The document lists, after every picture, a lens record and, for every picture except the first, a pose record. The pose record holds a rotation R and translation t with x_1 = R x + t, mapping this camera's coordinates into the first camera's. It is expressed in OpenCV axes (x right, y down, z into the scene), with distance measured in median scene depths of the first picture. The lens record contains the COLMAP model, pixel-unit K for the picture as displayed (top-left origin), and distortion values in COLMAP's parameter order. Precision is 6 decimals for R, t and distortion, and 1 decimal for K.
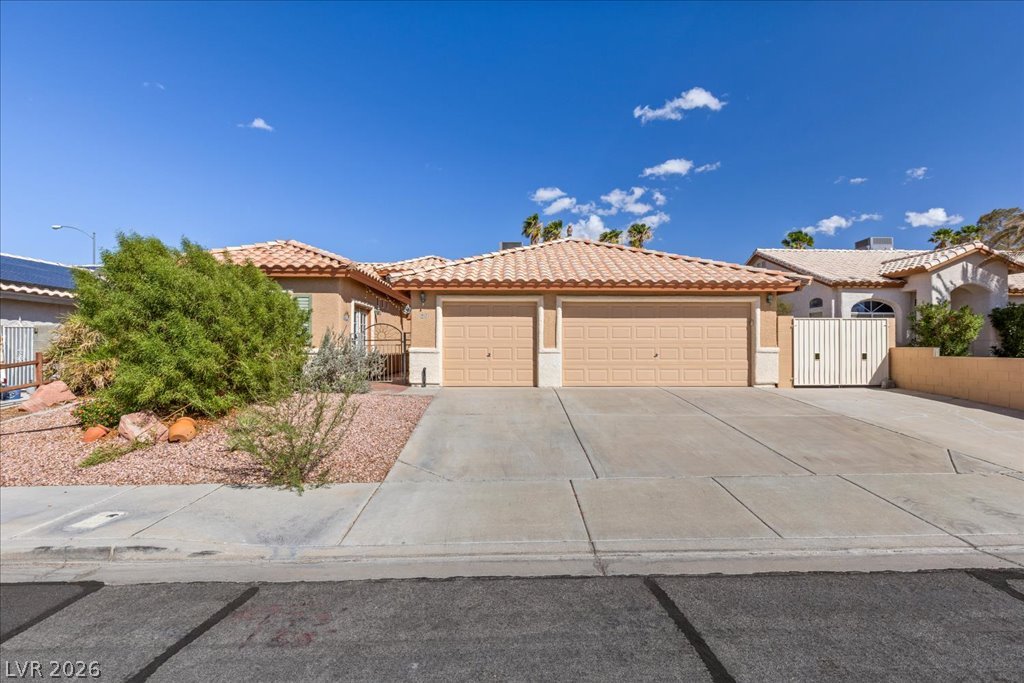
lens RADIAL K [[485.9, 0, 511.3], [0, 485.9, 343.6], [0, 0, 1]] dist [0.002165, -0.000399]
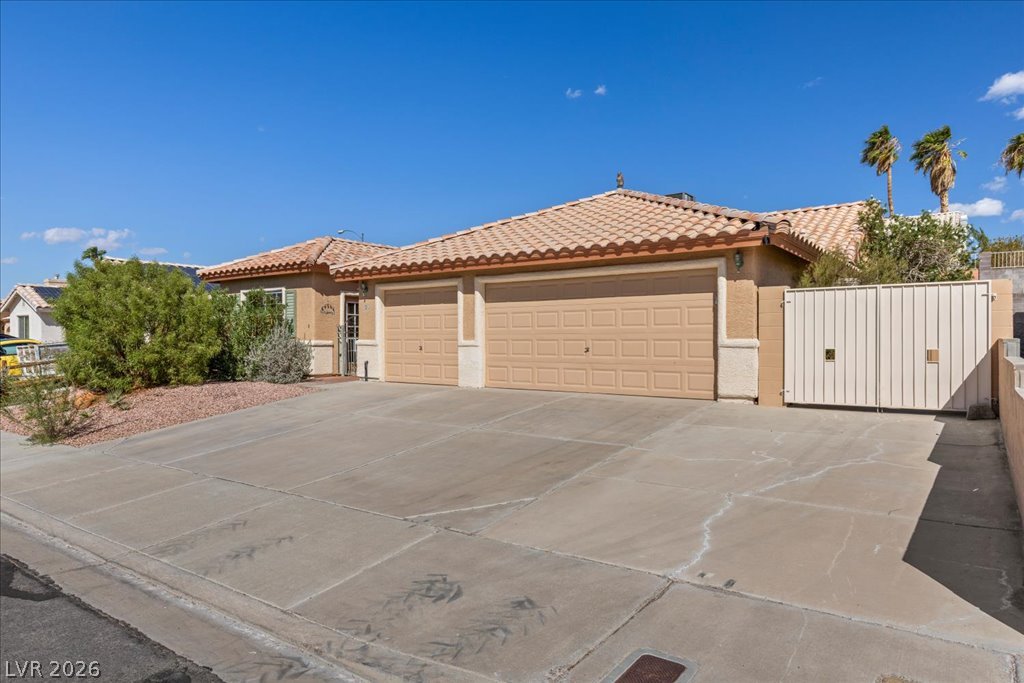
lens RADIAL K [[630.7, 0, 514.3], [0, 630.7, 343.2], [0, 0, 1]] dist [-0.003015, -0.000176]
pose [[0.796257, 0.001866, -0.604956, 0.785168], [0.005629, 0.999929, 0.010494, 0.003475], [0.604933, -0.011761, 0.796190, 0.186646]]
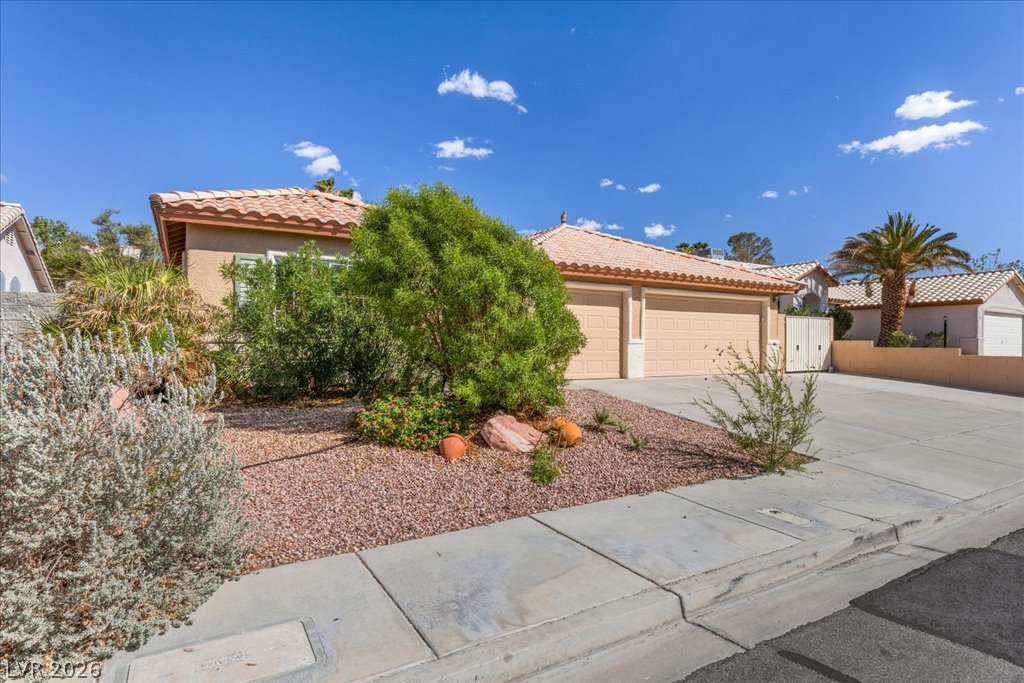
lens RADIAL K [[556.6, 0, 514.5], [0, 556.6, 344.2], [0, 0, 1]] dist [-0.003362, 0.001717]
pose [[0.870446, 0.002783, 0.492257, -0.689735], [-0.007803, 0.999936, 0.008145, 0.012376], [-0.492203, -0.010931, 0.870412, 0.128994]]
